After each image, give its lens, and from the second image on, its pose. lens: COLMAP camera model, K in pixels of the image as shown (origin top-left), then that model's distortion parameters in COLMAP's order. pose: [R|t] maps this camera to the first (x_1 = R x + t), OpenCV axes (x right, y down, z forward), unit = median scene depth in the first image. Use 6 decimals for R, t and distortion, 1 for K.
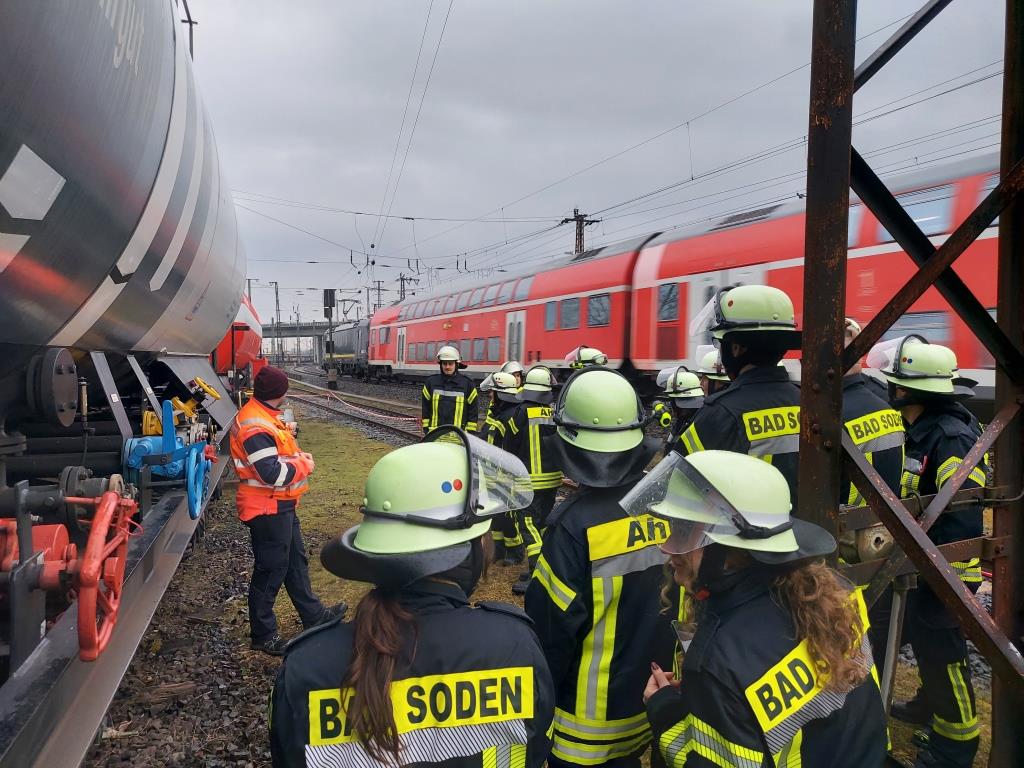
lens RADIAL K [[743.1, 0, 512.0], [0, 743.1, 384.0], [0, 0, 1]] dist [0.035916, -0.010101]
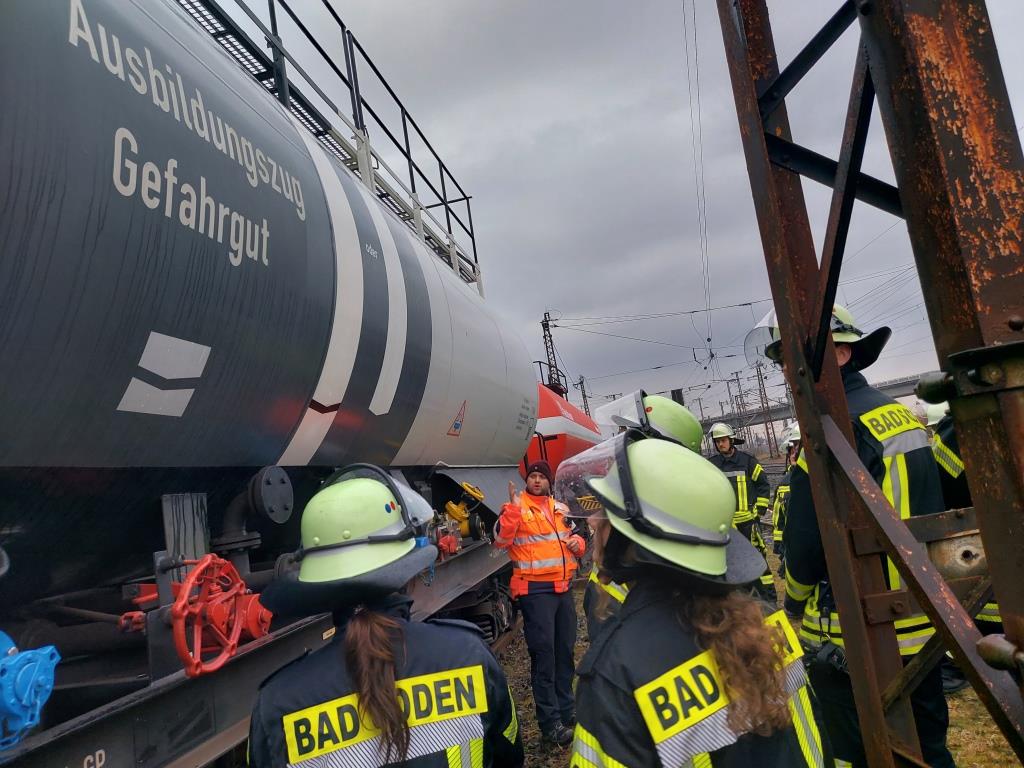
lens RADIAL K [[743.1, 0, 512.0], [0, 743.1, 384.0], [0, 0, 1]] dist [0.035916, -0.010101]
pose [[0.869758, -0.190399, -0.455268, 0.510886], [0.127542, 0.977956, -0.165334, 0.103598], [0.476712, 0.085735, 0.874869, 0.004502]]
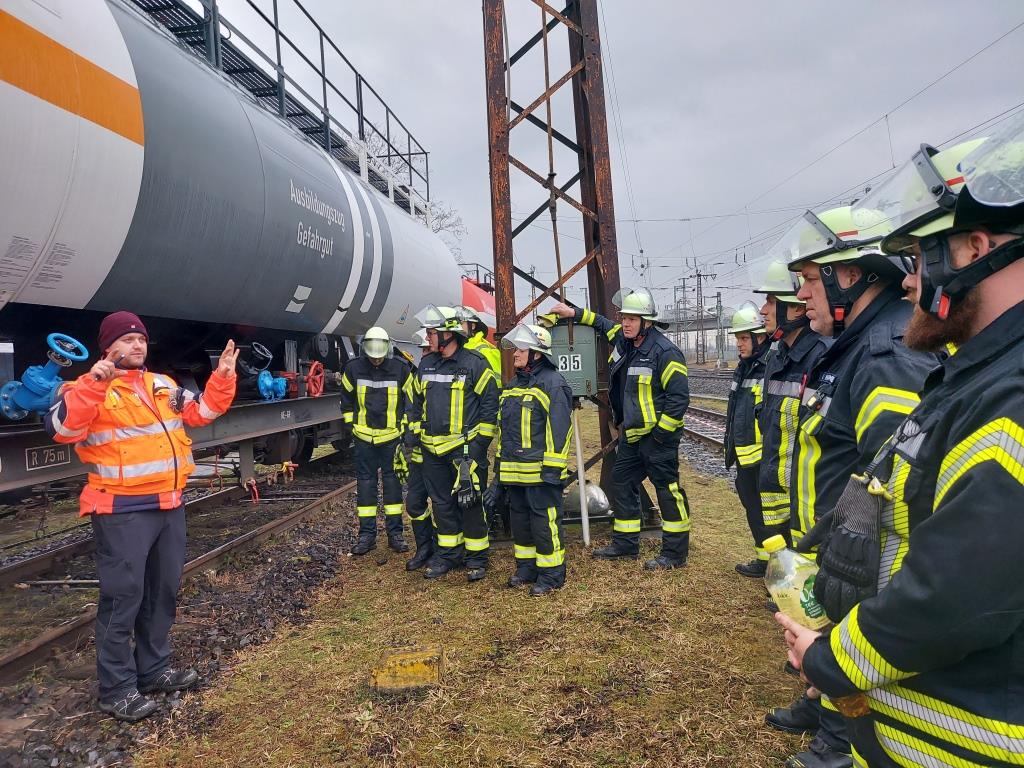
lens RADIAL K [[757.7, 0, 510.0], [0, 757.7, 395.8], [0, 0, 1]] dist [0.044265, -0.001403]
pose [[0.908532, -0.014088, -0.417577, 1.826183], [0.019766, 0.999762, 0.009275, 0.252043], [0.417347, -0.016681, 0.908594, -2.006399]]
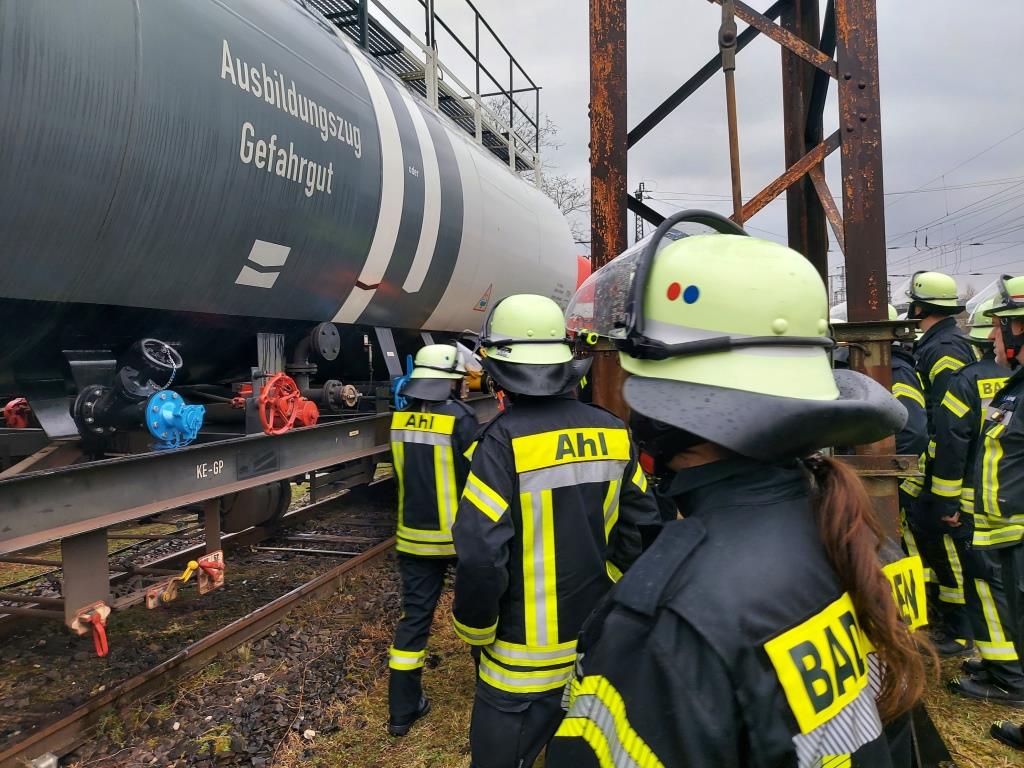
lens RADIAL K [[752.6, 0, 508.3], [0, 752.6, 390.4], [0, 0, 1]] dist [0.032223, -0.009838]
pose [[0.819783, 0.021463, -0.572271, 1.200383], [-0.013099, 0.999739, 0.018731, 0.111869], [0.572524, -0.007859, 0.819850, -0.506257]]
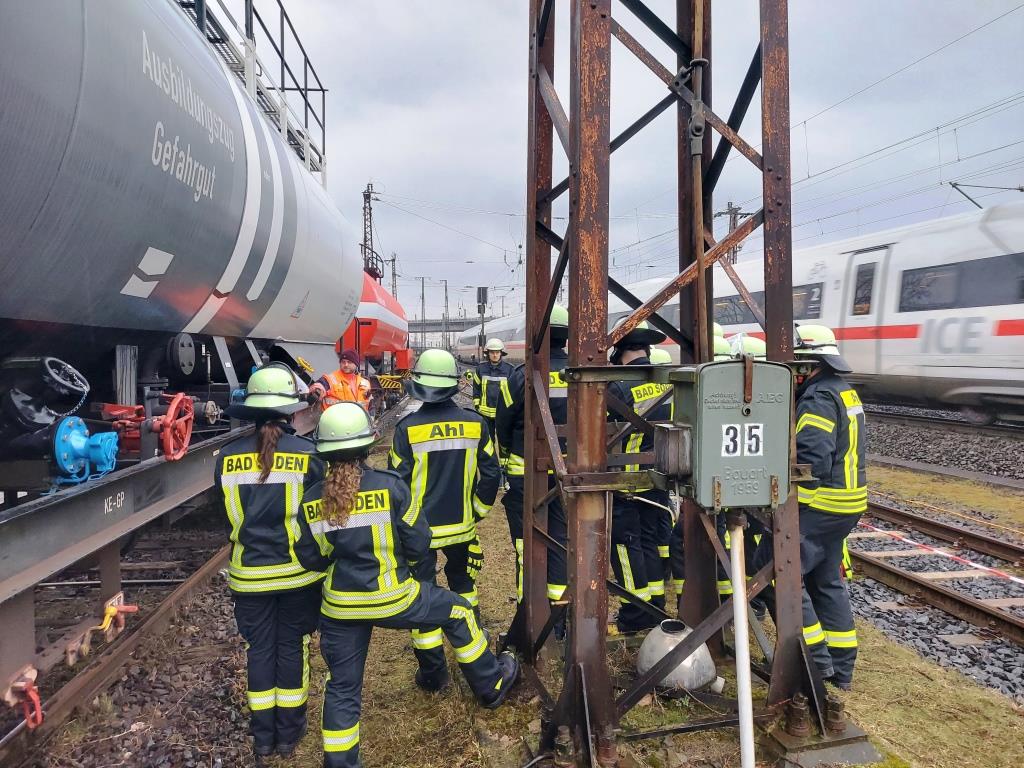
lens RADIAL K [[752.6, 0, 508.3], [0, 752.6, 390.4], [0, 0, 1]] dist [0.032223, -0.009838]
pose [[0.973417, 0.023019, -0.227879, 0.770389], [-0.019920, 0.999675, 0.015892, 0.059636], [0.228171, -0.010931, 0.973560, -0.826903]]
